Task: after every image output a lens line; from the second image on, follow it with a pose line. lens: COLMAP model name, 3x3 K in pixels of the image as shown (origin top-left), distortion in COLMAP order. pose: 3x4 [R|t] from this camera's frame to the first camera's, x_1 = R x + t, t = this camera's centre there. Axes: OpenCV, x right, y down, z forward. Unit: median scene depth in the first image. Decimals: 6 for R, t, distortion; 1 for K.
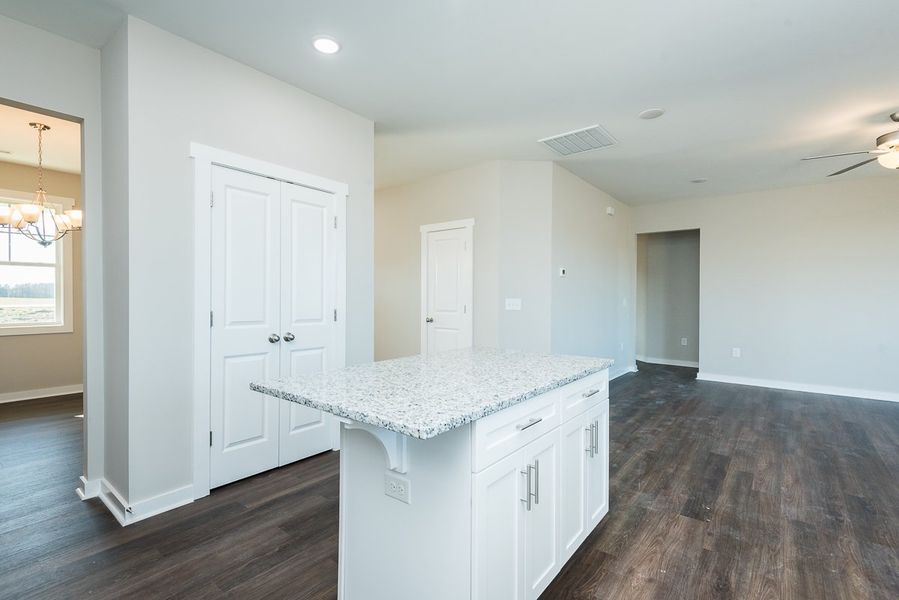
lens RADIAL K [[410.5, 0, 449.4], [0, 410.5, 301.9], [0, 0, 1]] dist [0.025596, -0.008352]
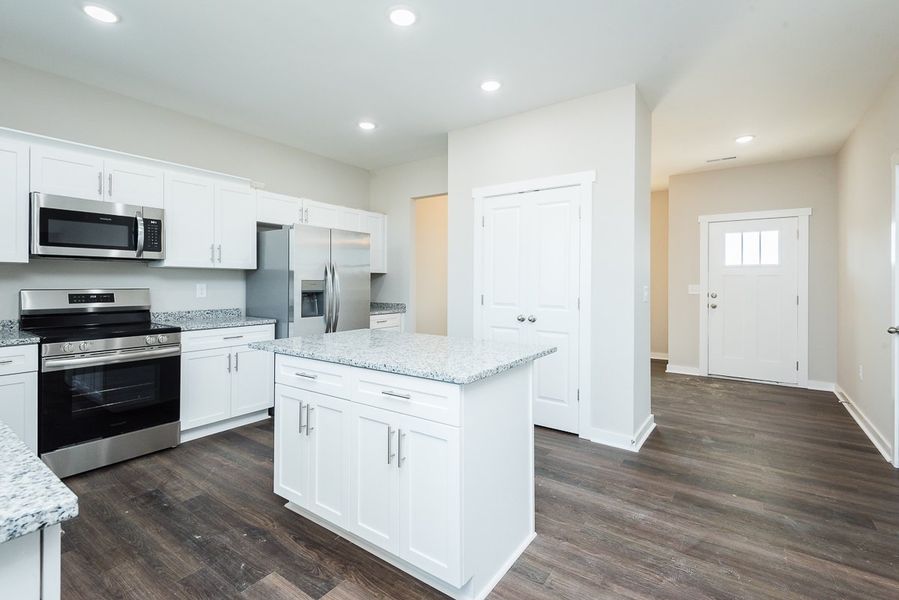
lens RADIAL K [[410.5, 0, 455.5], [0, 410.5, 287.2], [0, 0, 1]] dist [0.025596, -0.008352]
pose [[0.064058, 0.006455, -0.997925, 0.819735], [-0.008922, 0.999943, 0.005895, -0.013513], [0.997906, 0.008526, 0.064112, 0.710935]]
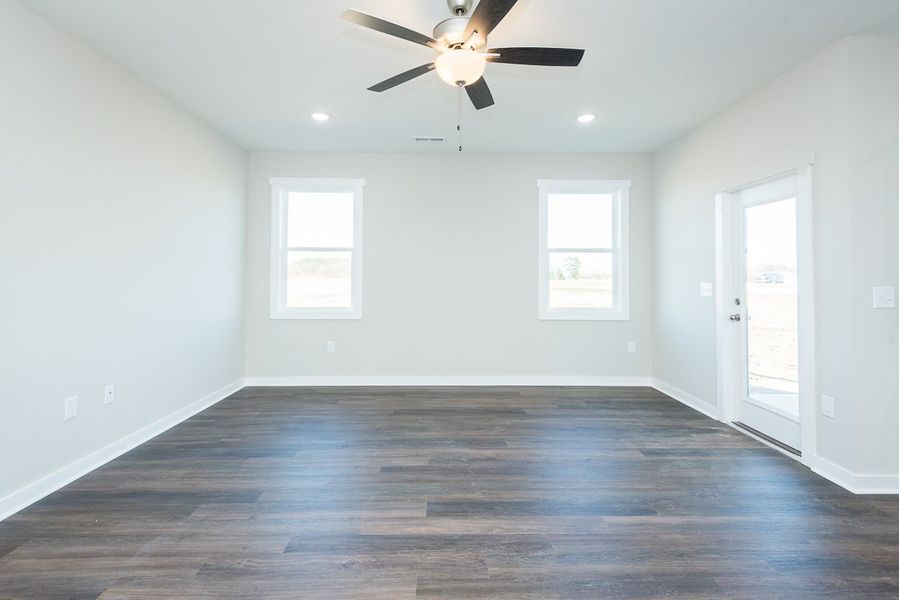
lens RADIAL K [[410.5, 0, 450.3], [0, 410.5, 277.2], [0, 0, 1]] dist [0.025596, -0.008352]
pose [[-0.639030, -0.007926, 0.769141, 0.707765], [-0.005547, 0.999968, 0.005697, -0.023050], [-0.769162, -0.000626, -0.639054, 1.687235]]
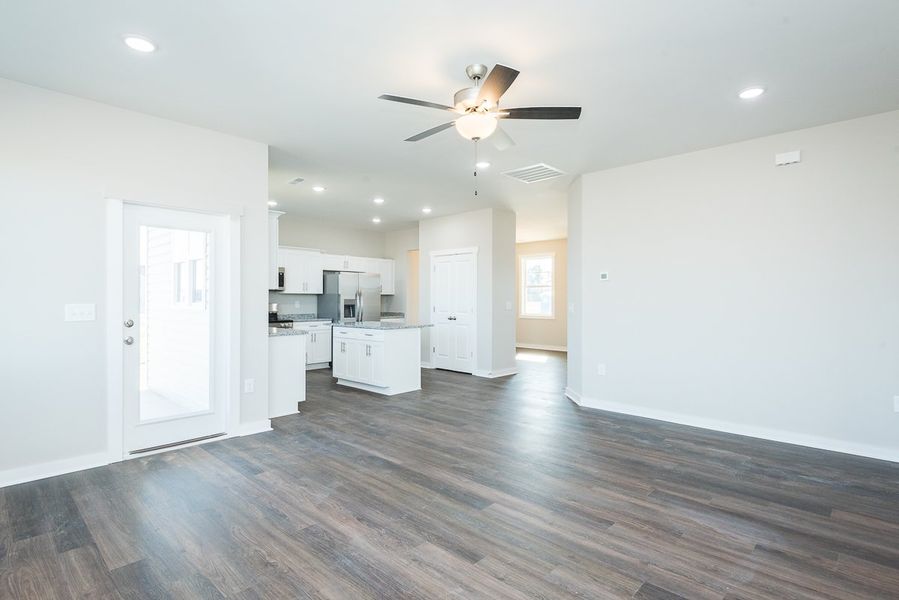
lens RADIAL K [[451.7, 0, 448.6], [0, 451.7, 300.5], [0, 0, 1]] dist [0.017398, -0.004156]
pose [[-0.084112, -0.003709, -0.996449, 2.305615], [-0.007999, 0.999963, -0.003047, -0.012216], [0.996424, 0.007715, -0.084139, 1.214000]]
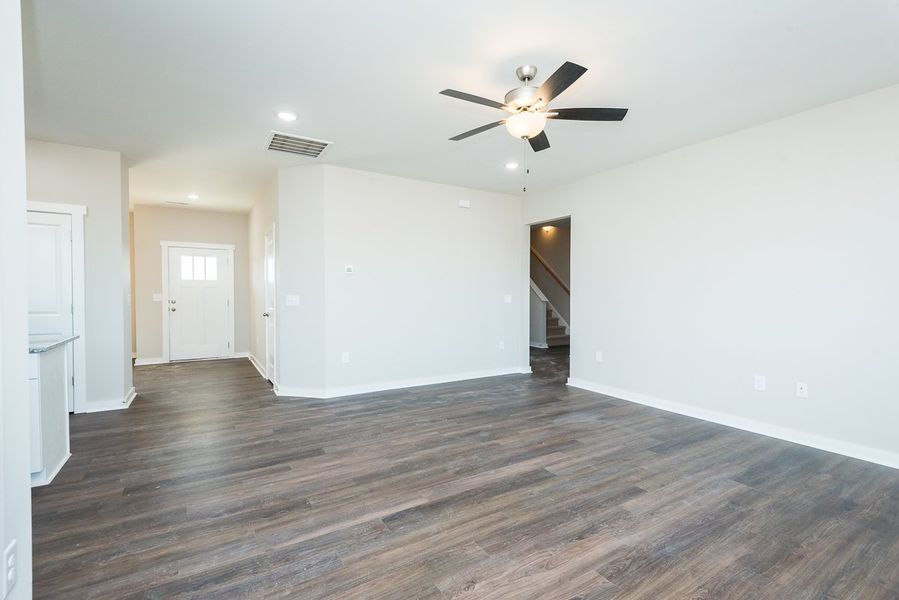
lens RADIAL K [[410.5, 0, 448.8], [0, 410.5, 296.9], [0, 0, 1]] dist [0.025596, -0.008352]
pose [[0.941798, -0.001022, -0.336177, 1.442302], [0.002173, 0.999993, 0.003046, -0.007148], [0.336172, -0.003599, 0.941794, 0.192111]]
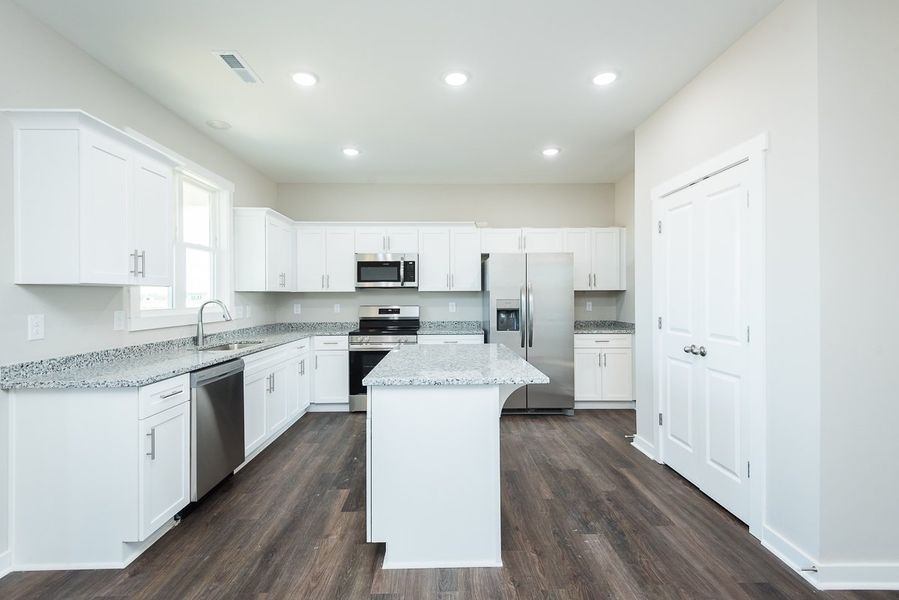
lens RADIAL K [[410.5, 0, 451.0], [0, 410.5, 300.8], [0, 0, 1]] dist [0.025596, -0.008352]
pose [[-0.761479, 0.003306, -0.648181, 0.629608], [-0.003201, 0.999956, 0.008861, -0.032512], [0.648182, 0.008822, -0.761435, 1.368897]]
